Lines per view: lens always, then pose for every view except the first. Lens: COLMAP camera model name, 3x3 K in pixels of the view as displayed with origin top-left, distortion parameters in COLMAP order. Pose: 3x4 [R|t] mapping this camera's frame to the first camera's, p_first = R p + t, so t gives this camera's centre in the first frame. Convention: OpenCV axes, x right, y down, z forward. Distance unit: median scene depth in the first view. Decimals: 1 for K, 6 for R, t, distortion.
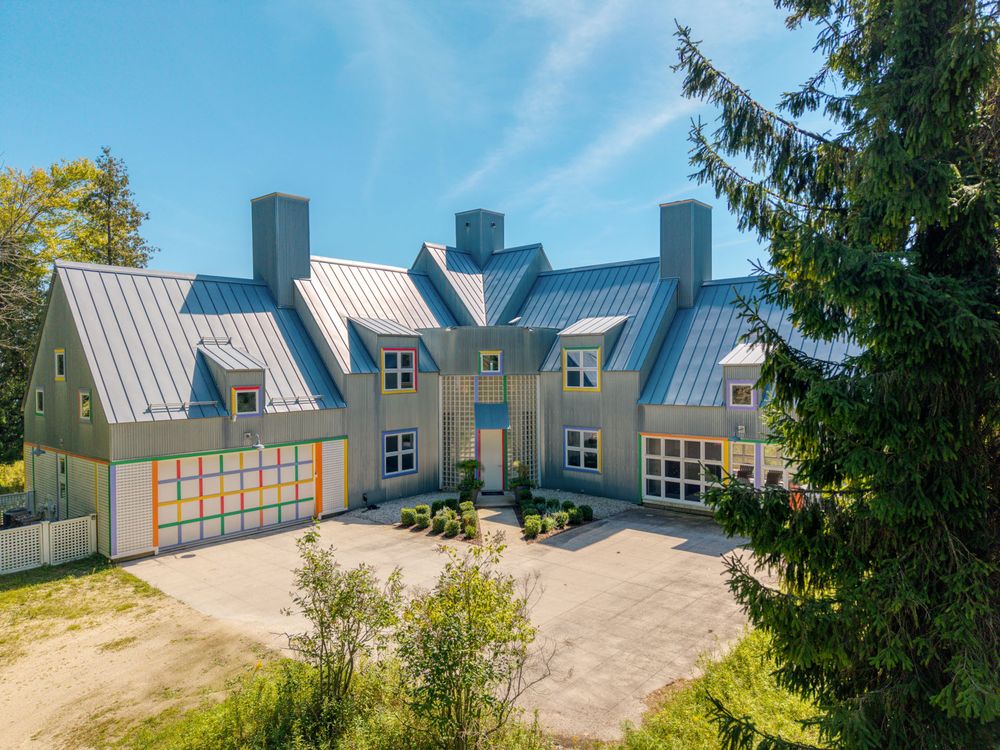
lens RADIAL K [[670.4, 0, 497.9], [0, 670.4, 376.0], [0, 0, 1]] dist [0.007831, -0.006362]
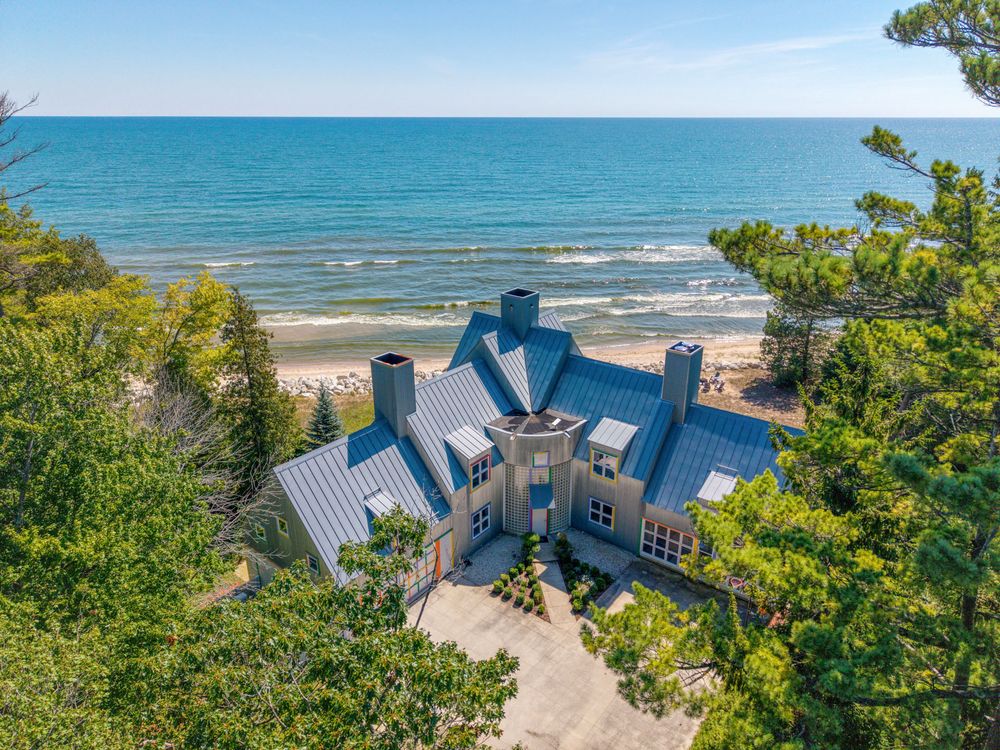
lens RADIAL K [[670.4, 0, 501.5], [0, 670.4, 374.0], [0, 0, 1]] dist [0.007831, -0.006362]
pose [[0.998683, -0.015011, 0.049057, -0.172005], [-0.001489, 0.947352, 0.320189, -0.689853], [-0.051280, -0.319841, 0.946083, -0.319898]]
